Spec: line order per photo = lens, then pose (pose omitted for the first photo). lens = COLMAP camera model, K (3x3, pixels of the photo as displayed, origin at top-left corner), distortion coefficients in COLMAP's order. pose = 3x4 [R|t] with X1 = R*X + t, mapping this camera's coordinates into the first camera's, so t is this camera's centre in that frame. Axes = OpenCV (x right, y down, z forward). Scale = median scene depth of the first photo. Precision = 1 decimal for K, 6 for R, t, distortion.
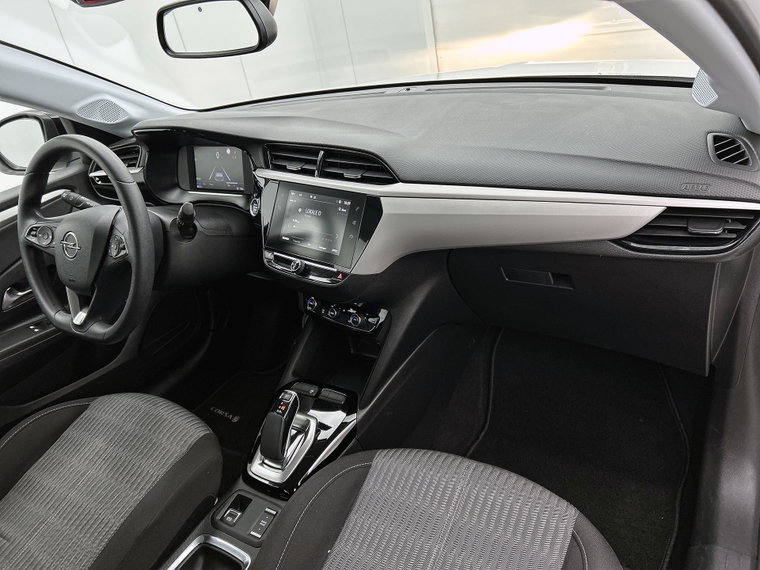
lens RADIAL K [[575.7, 0, 380.0], [0, 575.7, 285.0], [0, 0, 1]] dist [0.042512, -0.000593]
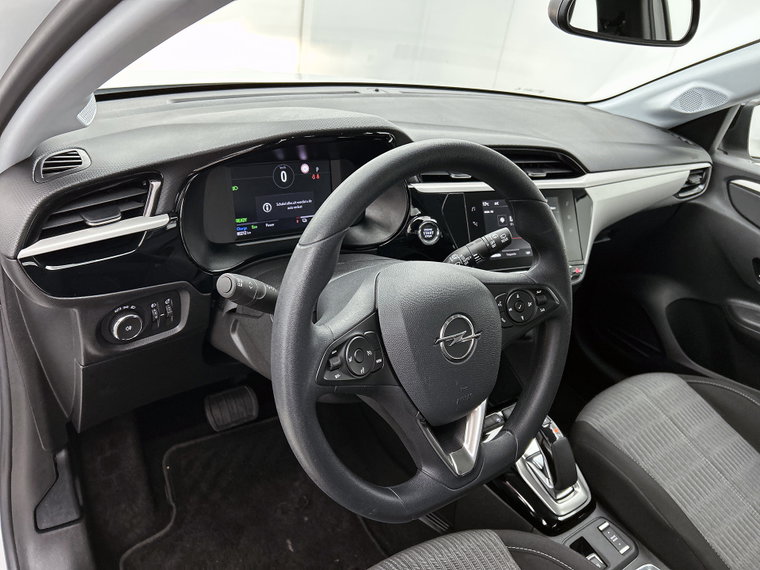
lens RADIAL K [[581.0, 0, 391.9], [0, 581.0, 283.2], [0, 0, 1]] dist [0.019879, -0.003628]
pose [[0.349197, -0.237345, 0.906493, -1.108655], [0.268977, 0.952068, 0.145663, -0.228054], [-0.897615, 0.192960, 0.396299, 0.874665]]
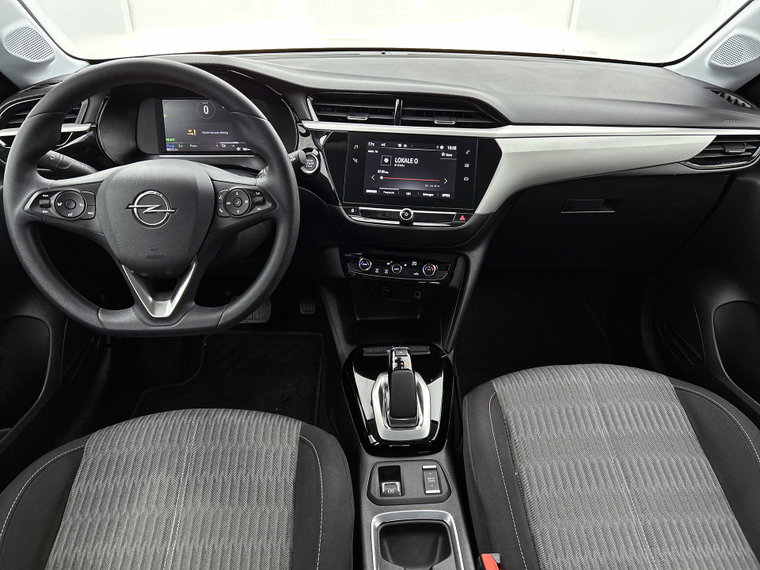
lens RADIAL K [[581.0, 0, 391.9], [0, 581.0, 283.2], [0, 0, 1]] dist [0.019879, -0.003628]
pose [[0.800564, -0.131056, 0.584741, -0.779599], [0.146278, 0.989012, 0.021396, 0.058638], [-0.581120, 0.068406, 0.810938, 0.235778]]
